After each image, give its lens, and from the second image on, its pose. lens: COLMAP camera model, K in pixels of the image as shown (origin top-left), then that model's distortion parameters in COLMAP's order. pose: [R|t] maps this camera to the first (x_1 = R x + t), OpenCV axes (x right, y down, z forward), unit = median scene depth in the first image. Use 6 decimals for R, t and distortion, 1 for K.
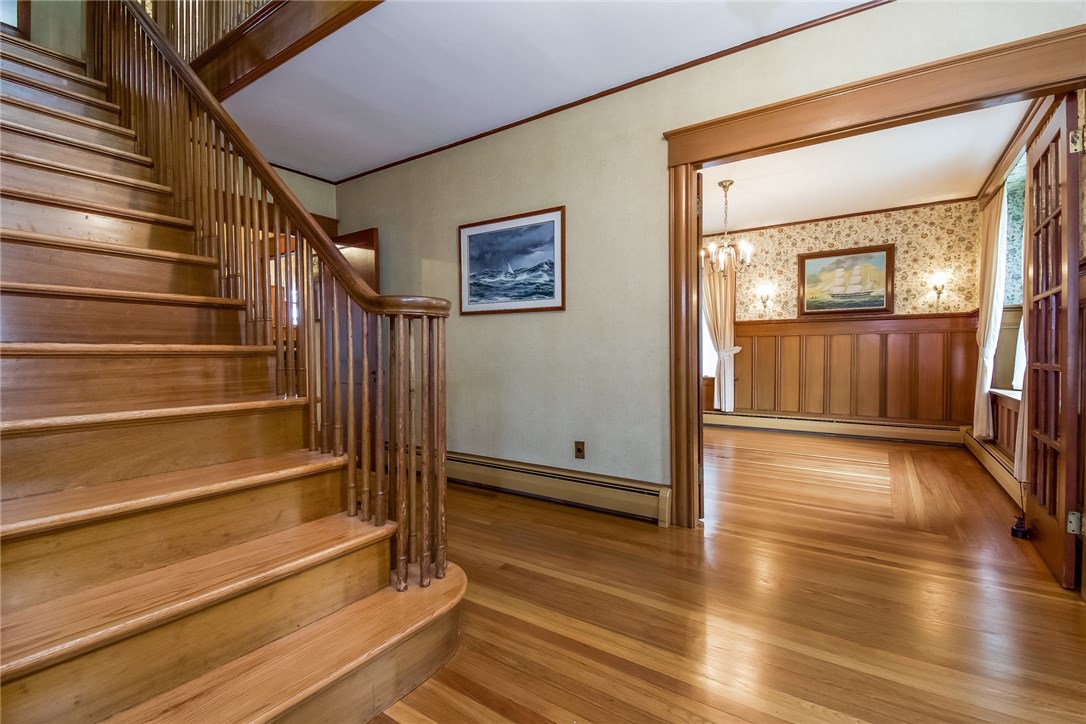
lens RADIAL K [[494.7, 0, 546.5], [0, 494.7, 363.7], [0, 0, 1]] dist [-0.006702, -0.002342]
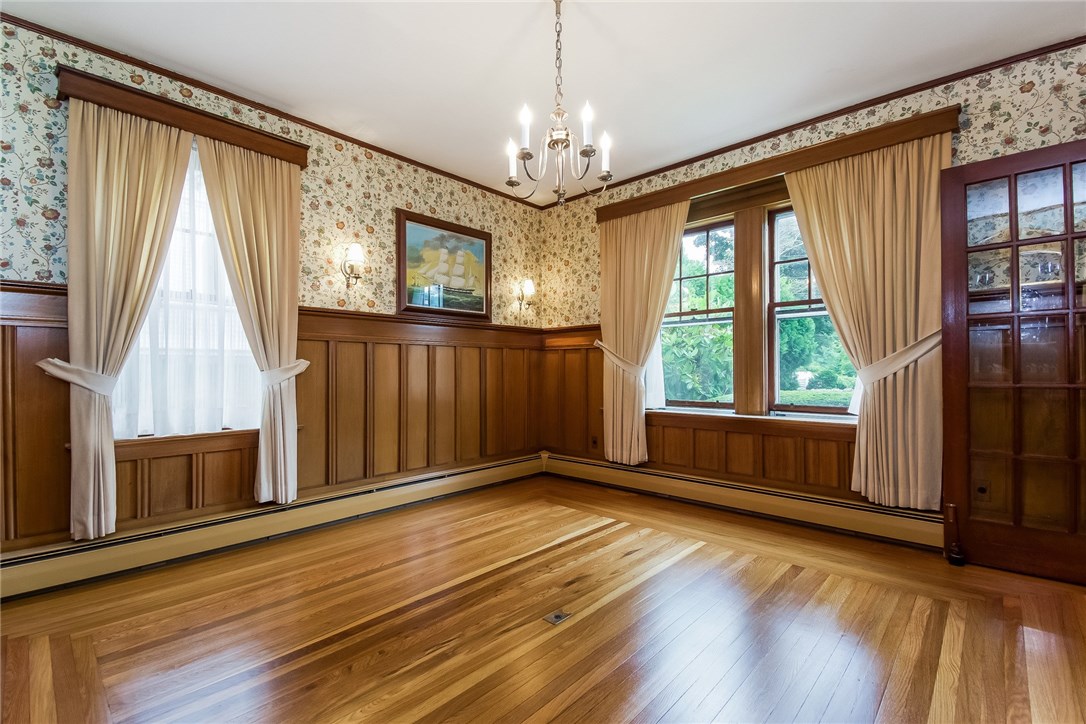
lens RADIAL K [[494.7, 0, 543.7], [0, 494.7, 369.3], [0, 0, 1]] dist [-0.006702, -0.002342]
pose [[0.130382, -0.000601, 0.991464, -0.060485], [0.012810, 0.999917, -0.001078, -0.023912], [-0.991381, 0.012841, 0.130379, 0.765636]]
